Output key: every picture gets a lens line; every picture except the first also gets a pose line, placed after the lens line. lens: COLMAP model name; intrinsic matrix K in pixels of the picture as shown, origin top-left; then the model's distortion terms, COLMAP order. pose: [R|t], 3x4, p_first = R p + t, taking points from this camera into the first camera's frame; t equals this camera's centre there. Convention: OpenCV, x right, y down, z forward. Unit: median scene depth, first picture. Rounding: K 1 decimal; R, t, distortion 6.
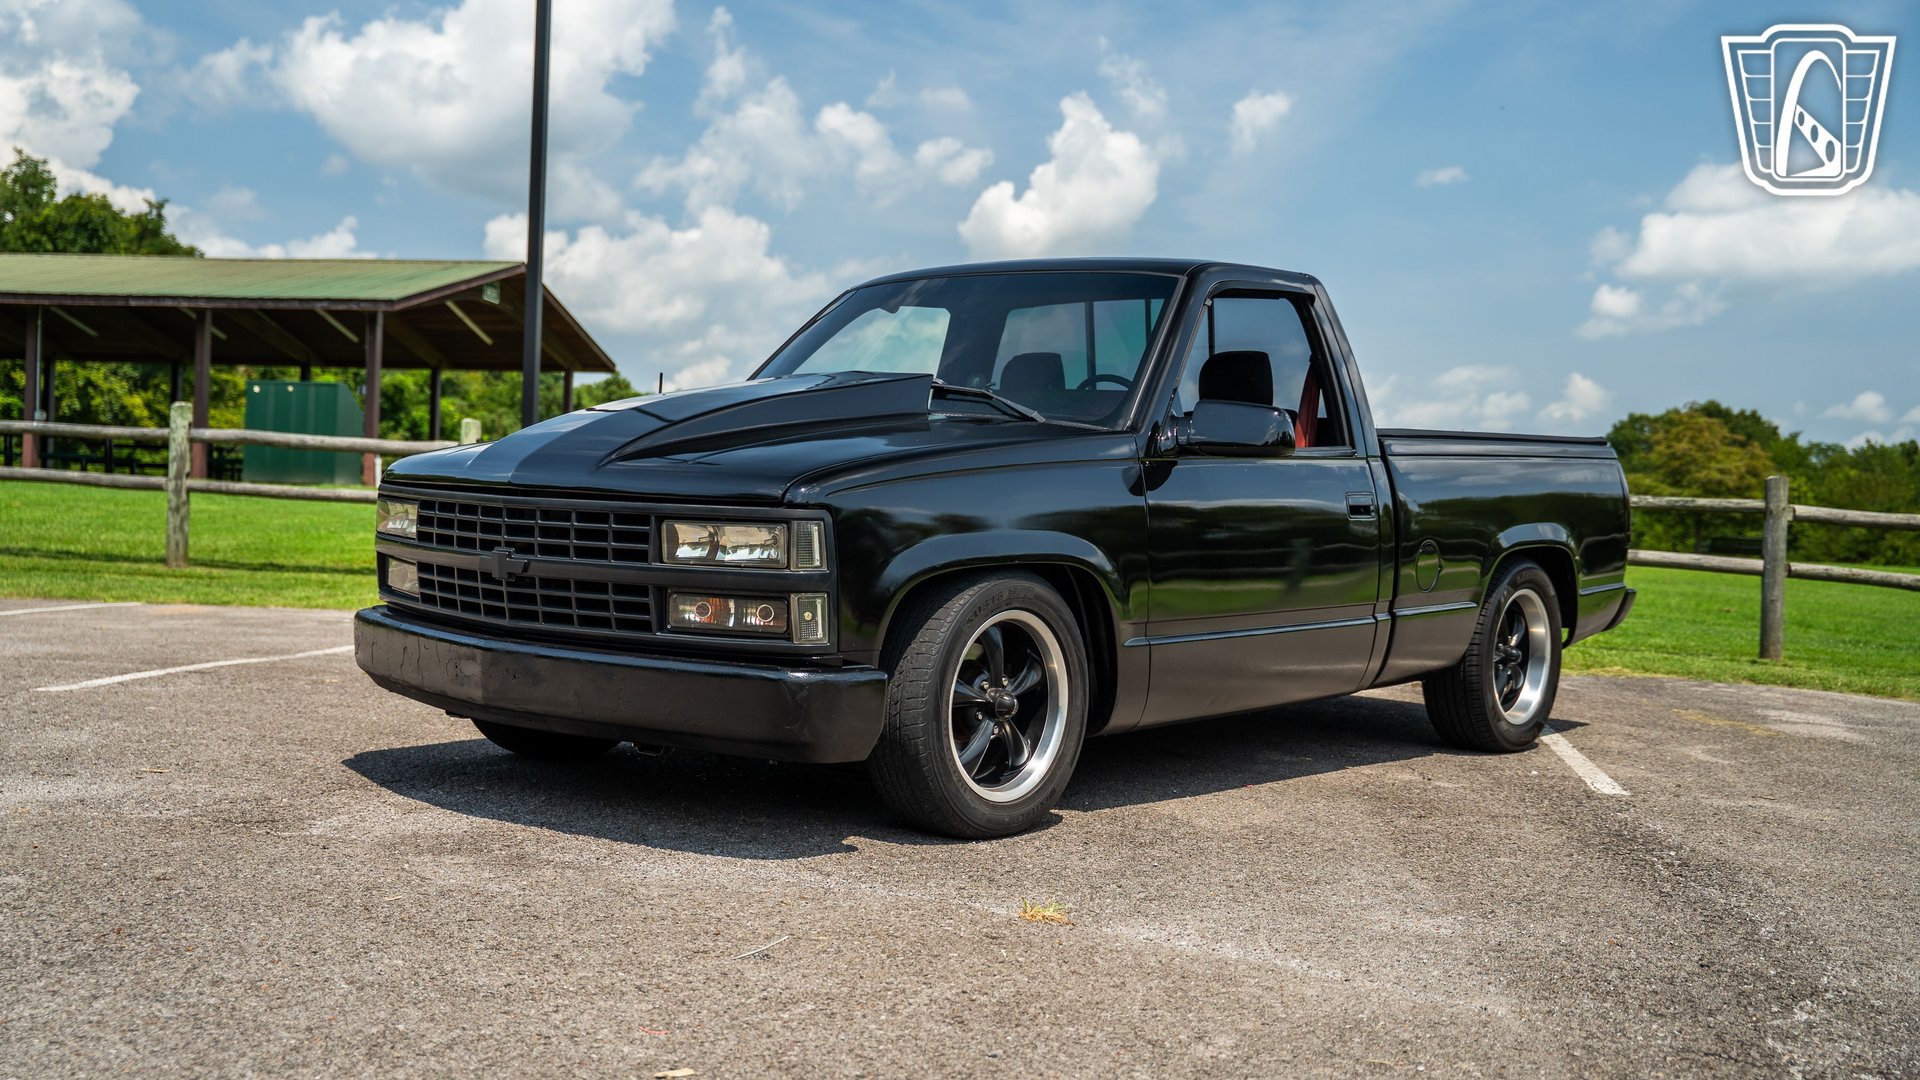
lens RADIAL K [[1902.3, 0, 950.7], [0, 1902.3, 543.1], [0, 0, 1]] dist [-0.069651, 0.206534]
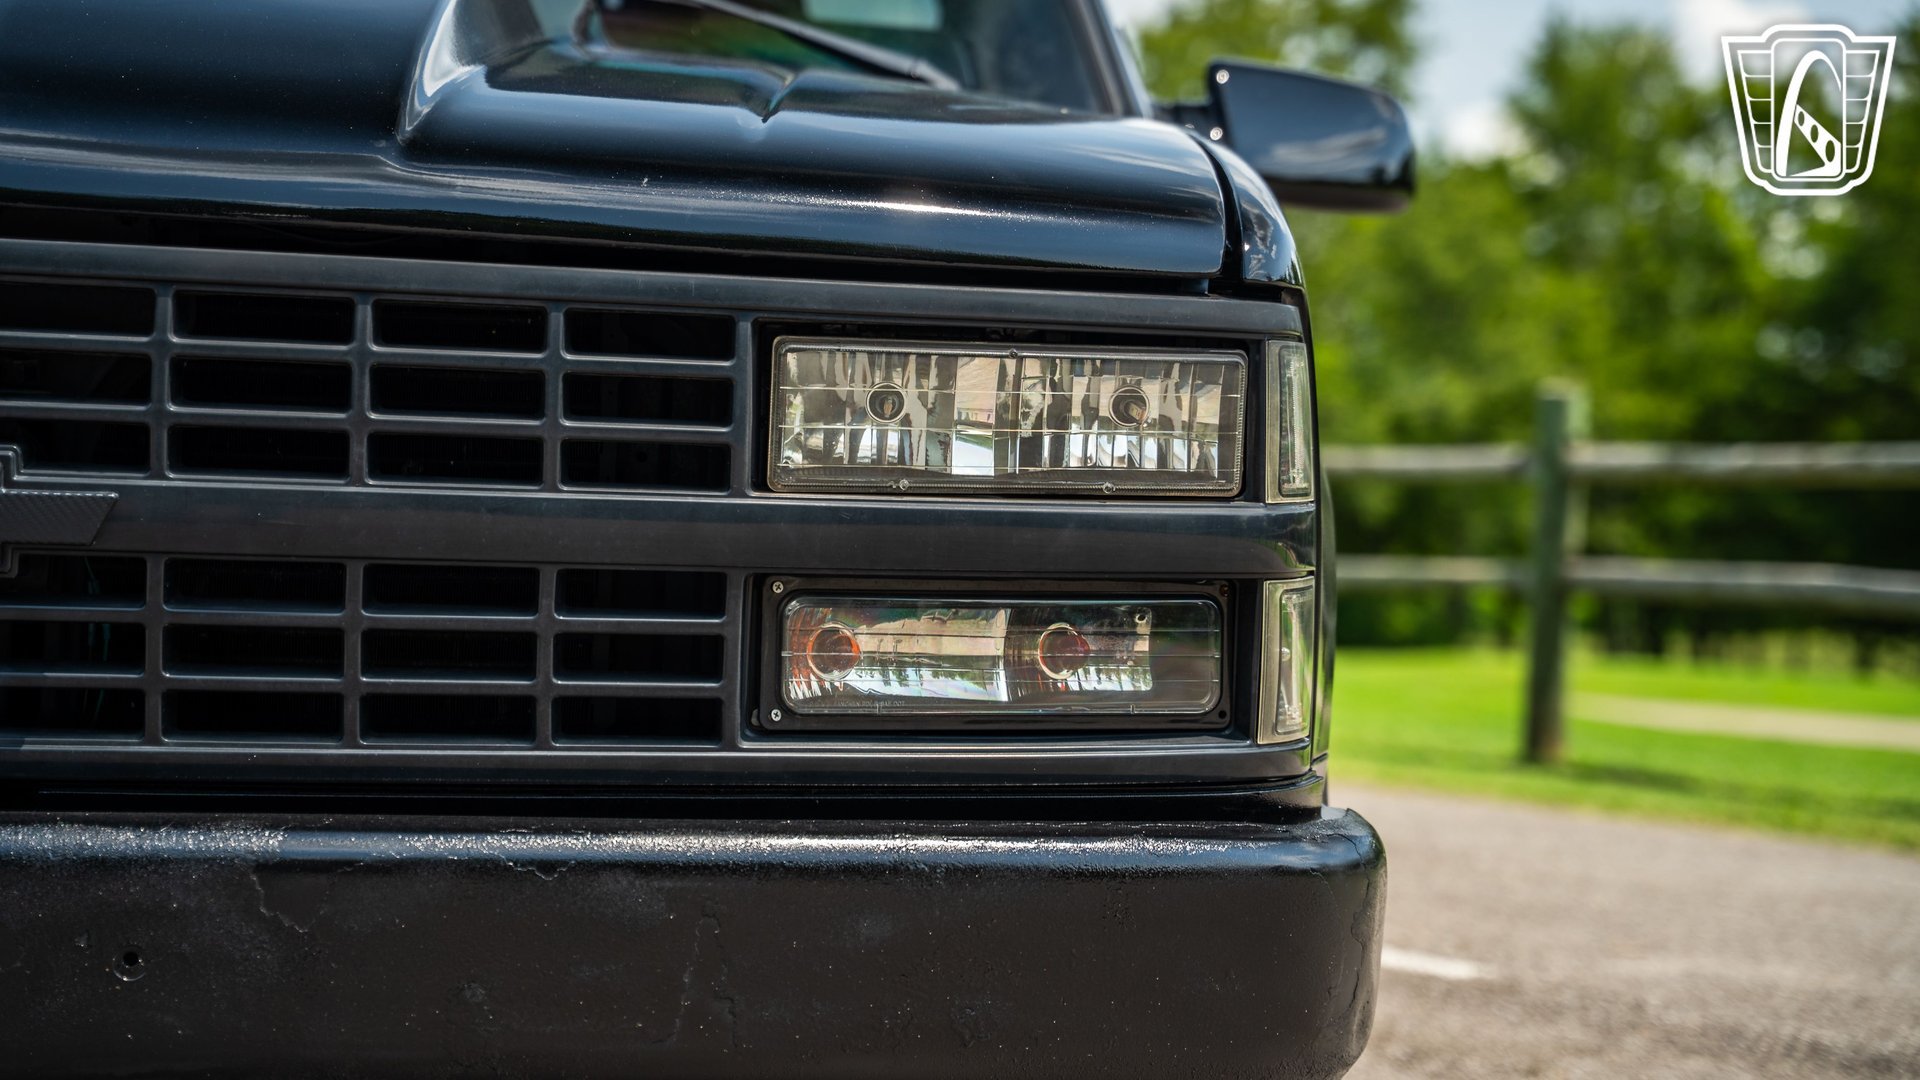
lens RADIAL K [[3622.8, 0, 960.0], [0, 3622.8, 540.0], [0, 0, 1]] dist [0.231184, 0.023758]
pose [[0.717234, -0.022867, 0.696457, -0.361617], [0.011383, 0.999713, 0.021101, 0.004994], [-0.696739, -0.007206, 0.717289, 0.430196]]
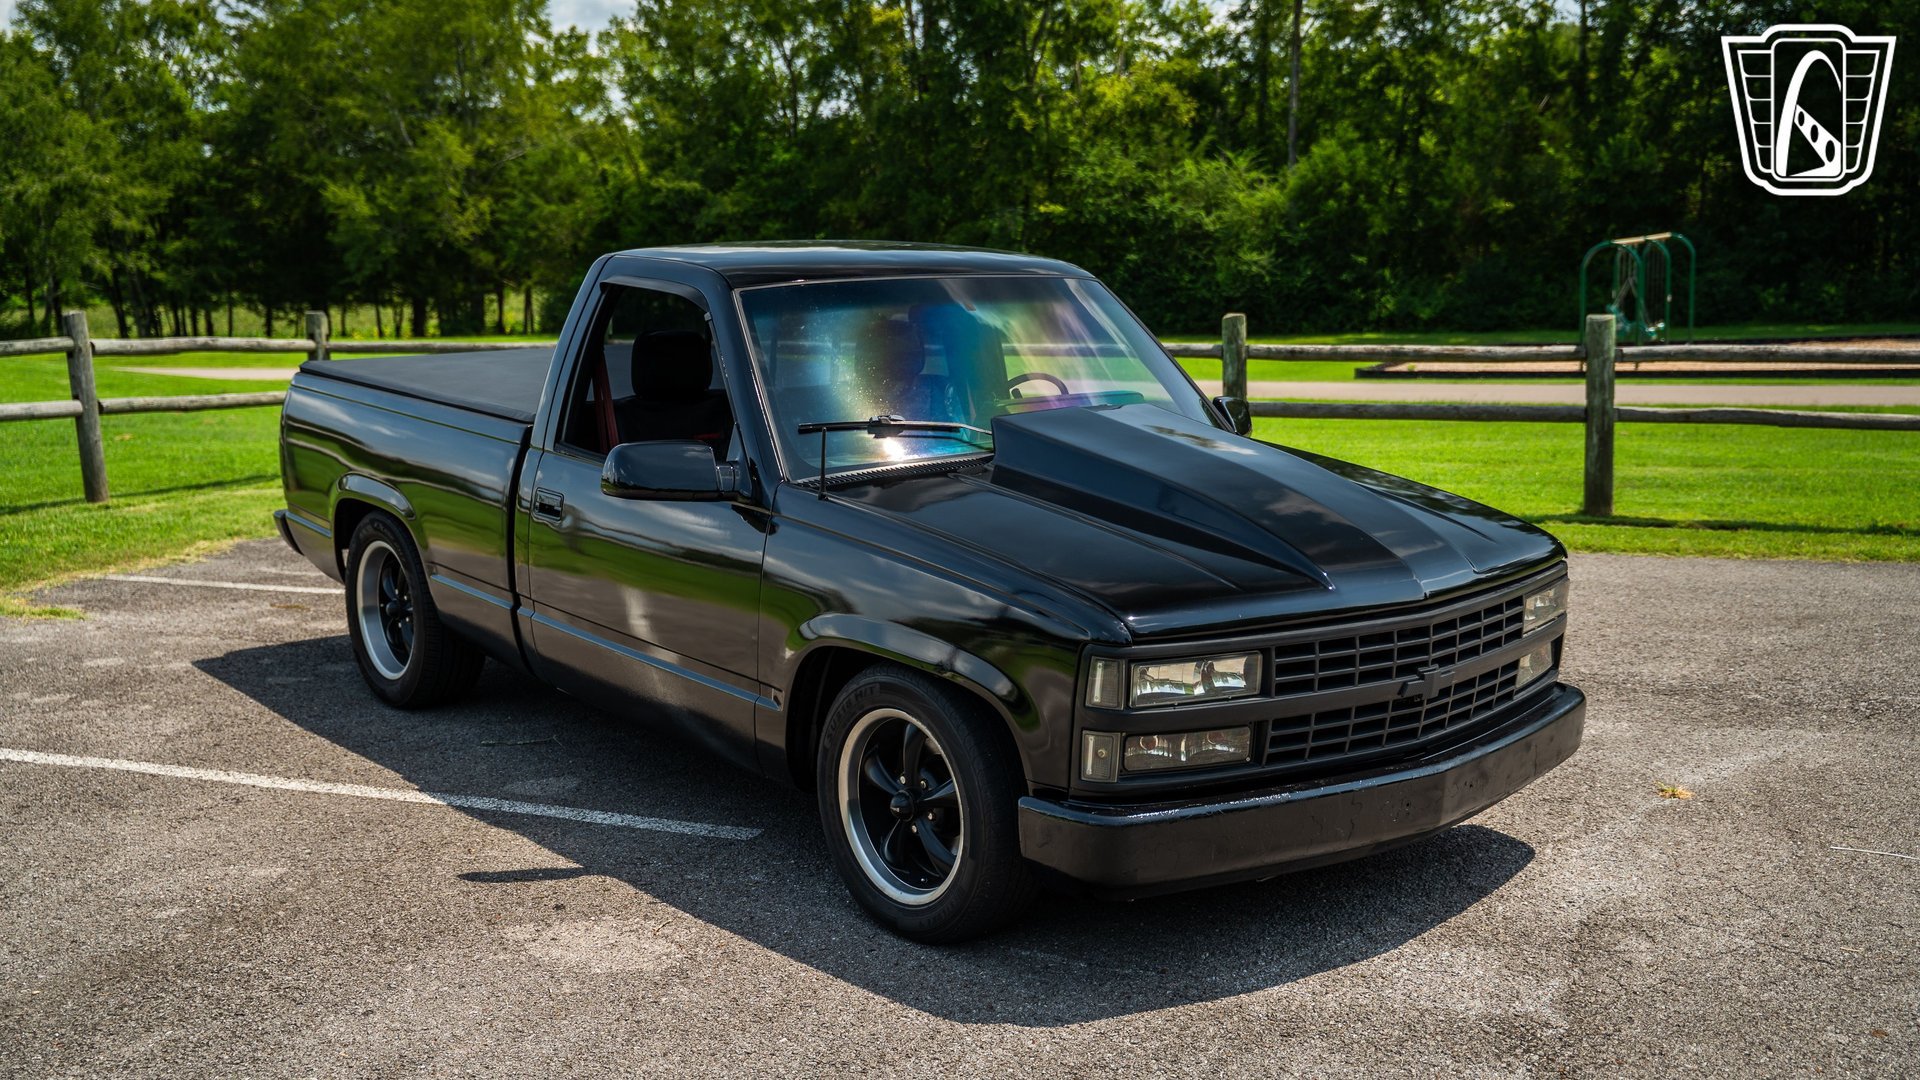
lens RADIAL K [[1903.2, 0, 965.3], [0, 1903.2, 540.2], [0, 0, 1]] dist [-0.072384, 0.218627]
pose [[0.166044, -0.201749, 0.965260, -0.897954], [0.037129, 0.979433, 0.198325, -0.195579], [-0.985419, 0.002908, 0.170119, 0.812023]]
